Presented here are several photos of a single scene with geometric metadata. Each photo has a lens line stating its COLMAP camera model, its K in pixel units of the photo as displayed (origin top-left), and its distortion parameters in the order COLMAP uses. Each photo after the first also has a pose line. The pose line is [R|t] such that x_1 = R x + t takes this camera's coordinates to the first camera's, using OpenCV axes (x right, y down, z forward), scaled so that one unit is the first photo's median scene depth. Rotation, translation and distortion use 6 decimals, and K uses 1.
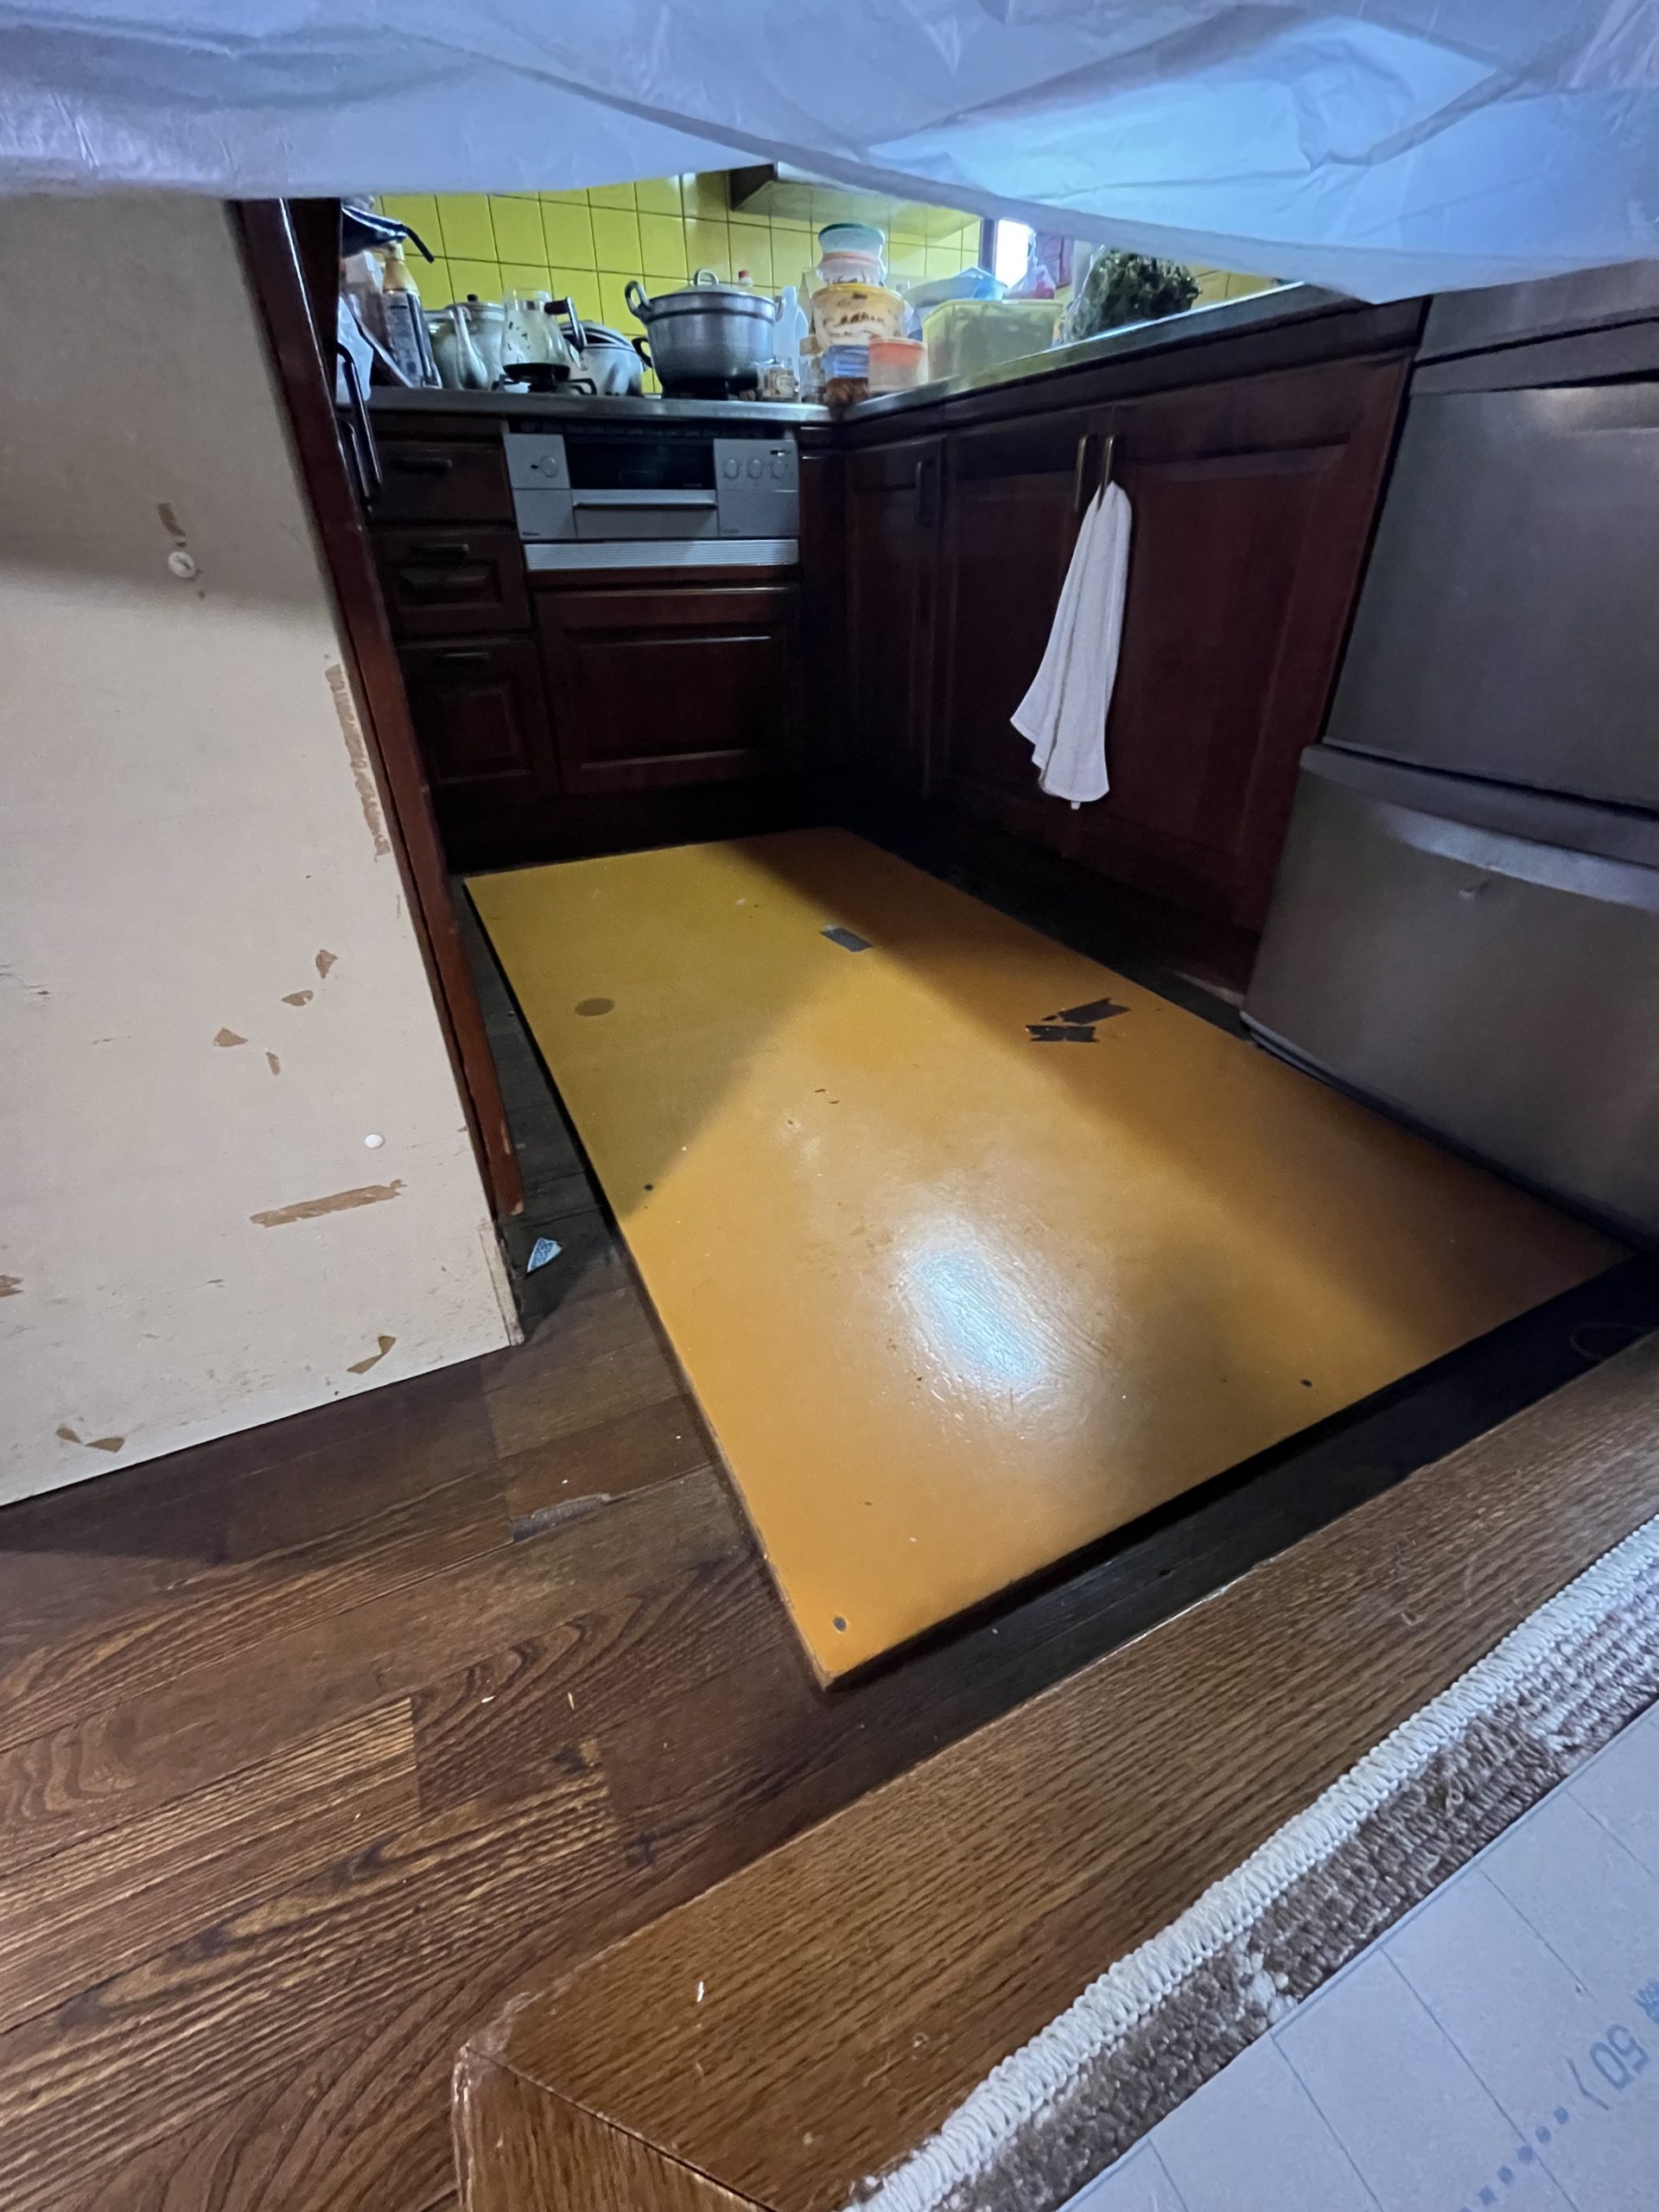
lens RADIAL K [[896.1, 0, 831.8], [0, 896.1, 1092.2], [0, 0, 1]] dist [-0.005267, 0.000146]
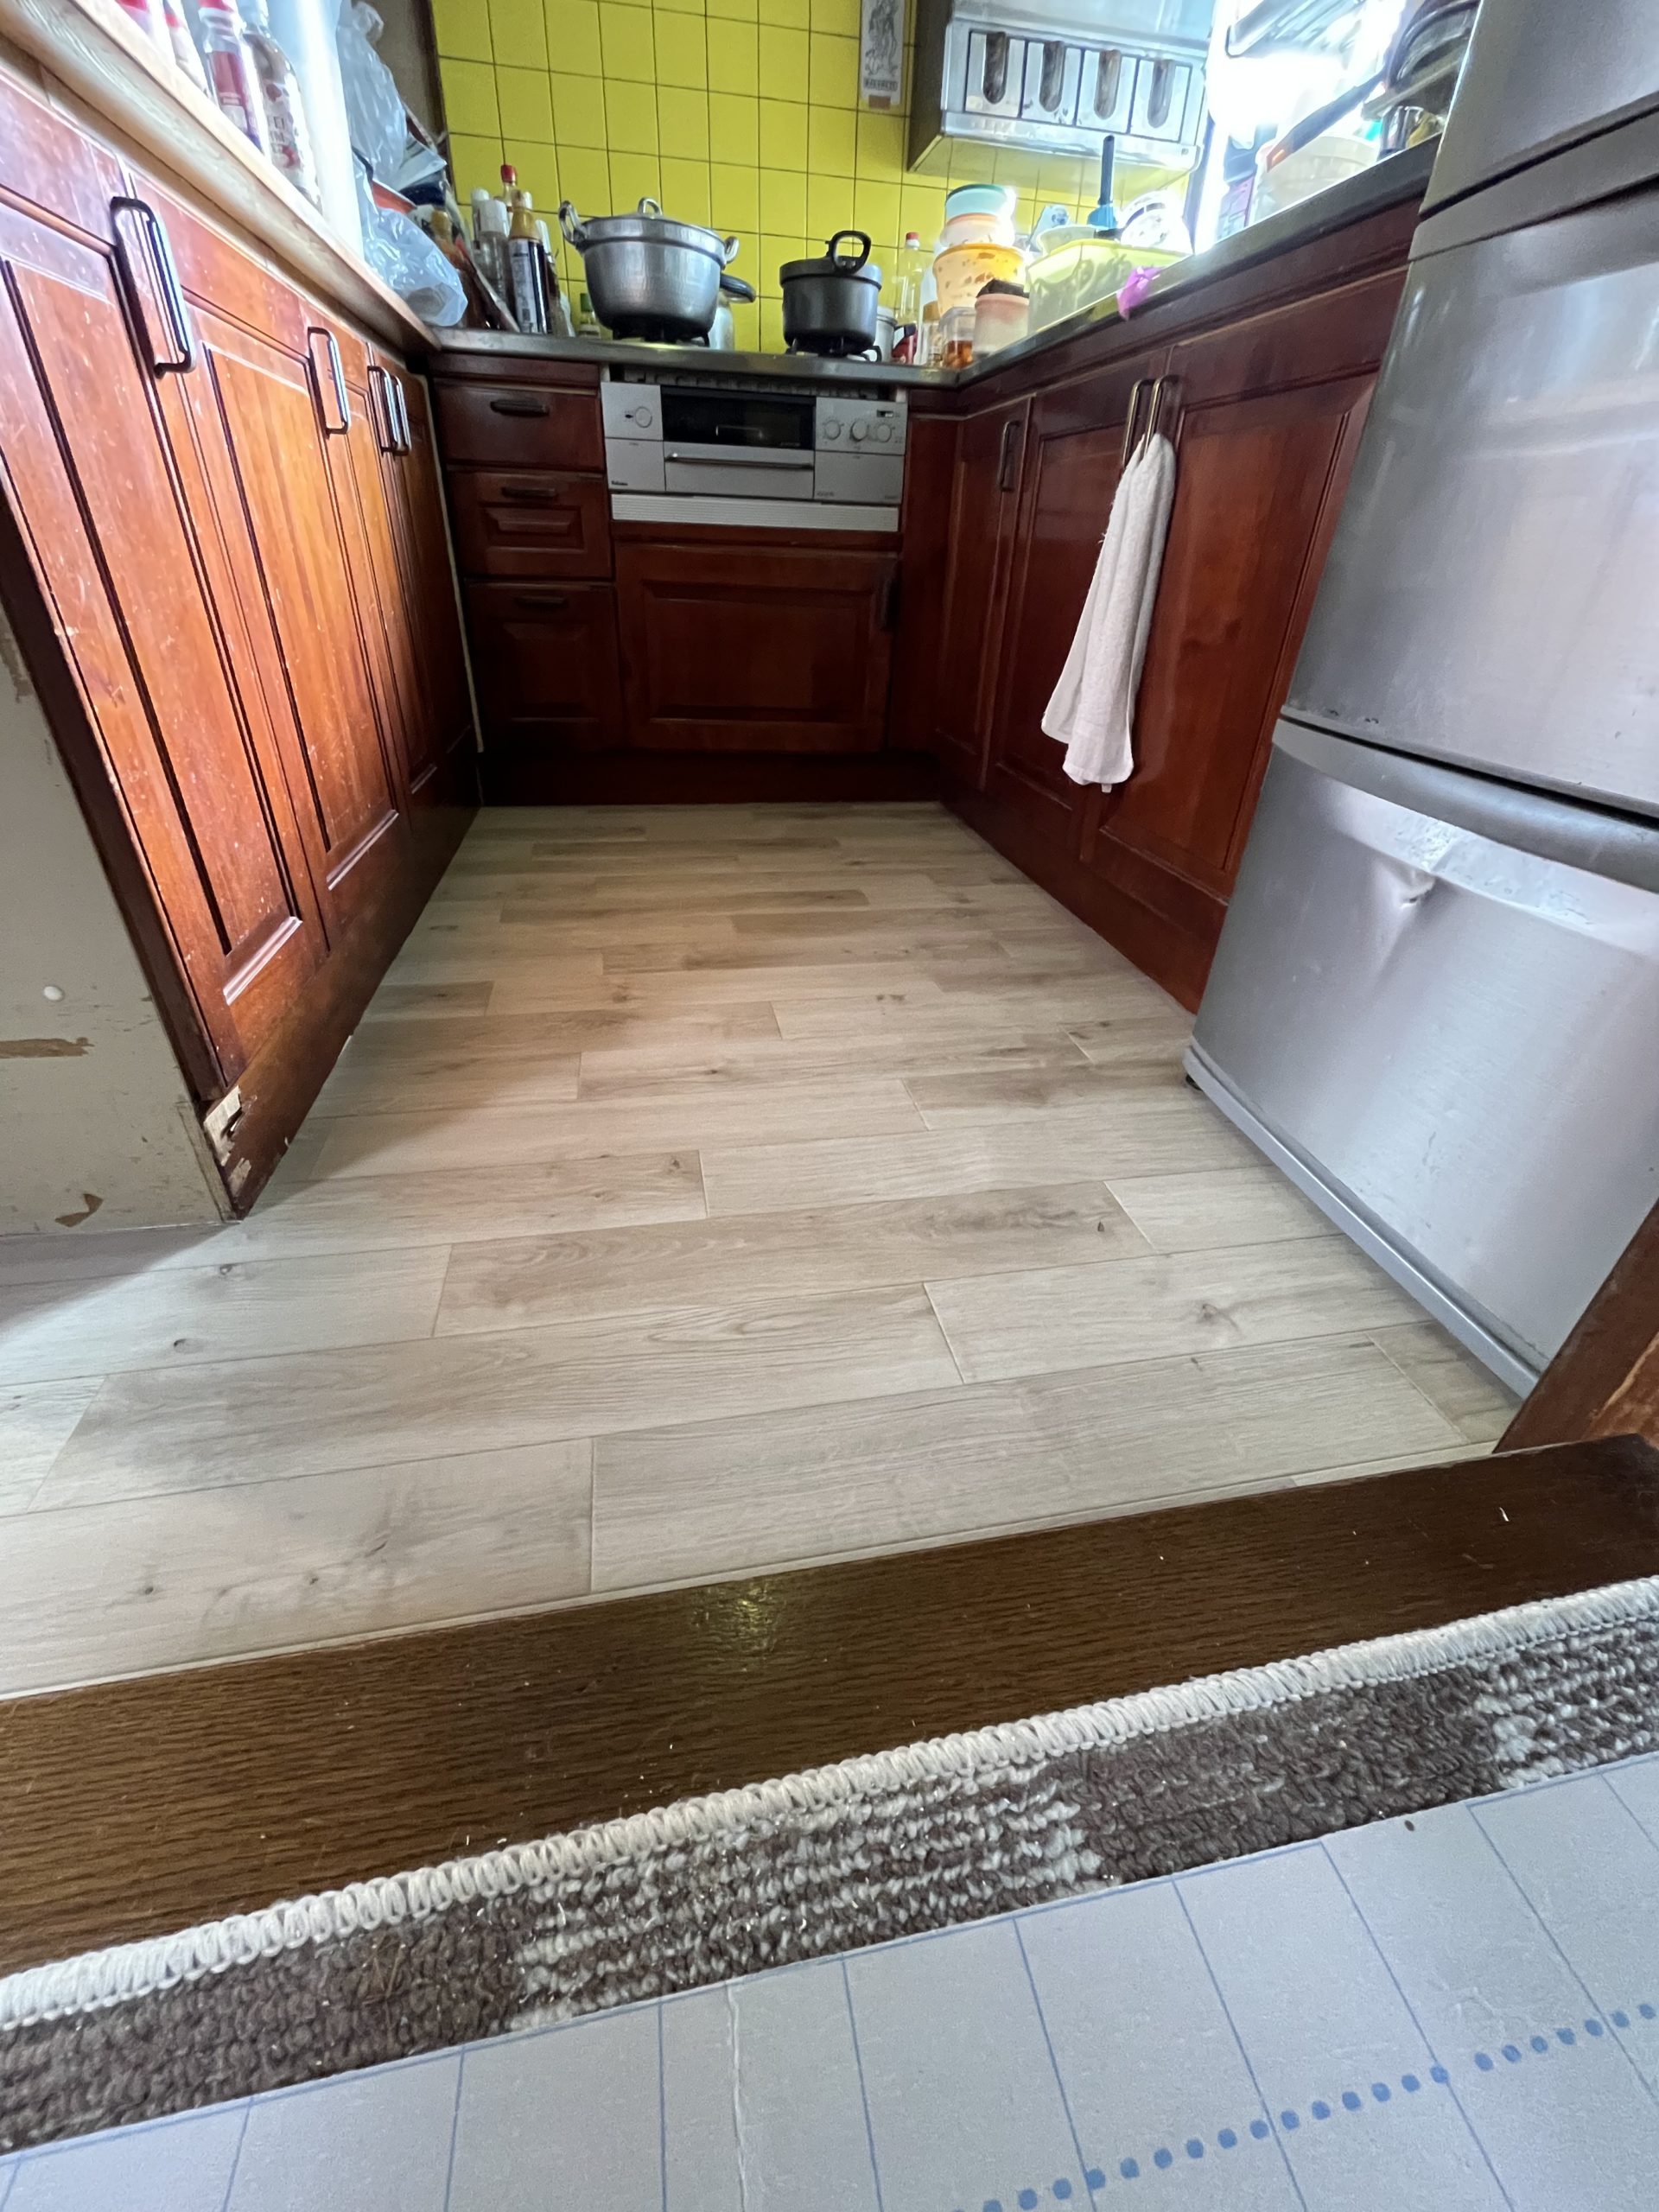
lens RADIAL K [[896.1, 0, 831.8], [0, 896.1, 1092.2], [0, 0, 1]] dist [-0.005267, 0.000146]
pose [[0.966715, 0.172346, -0.189100, 0.206426], [-0.173340, 0.984796, 0.011399, 0.000455], [0.188190, 0.021759, 0.981892, 0.068614]]
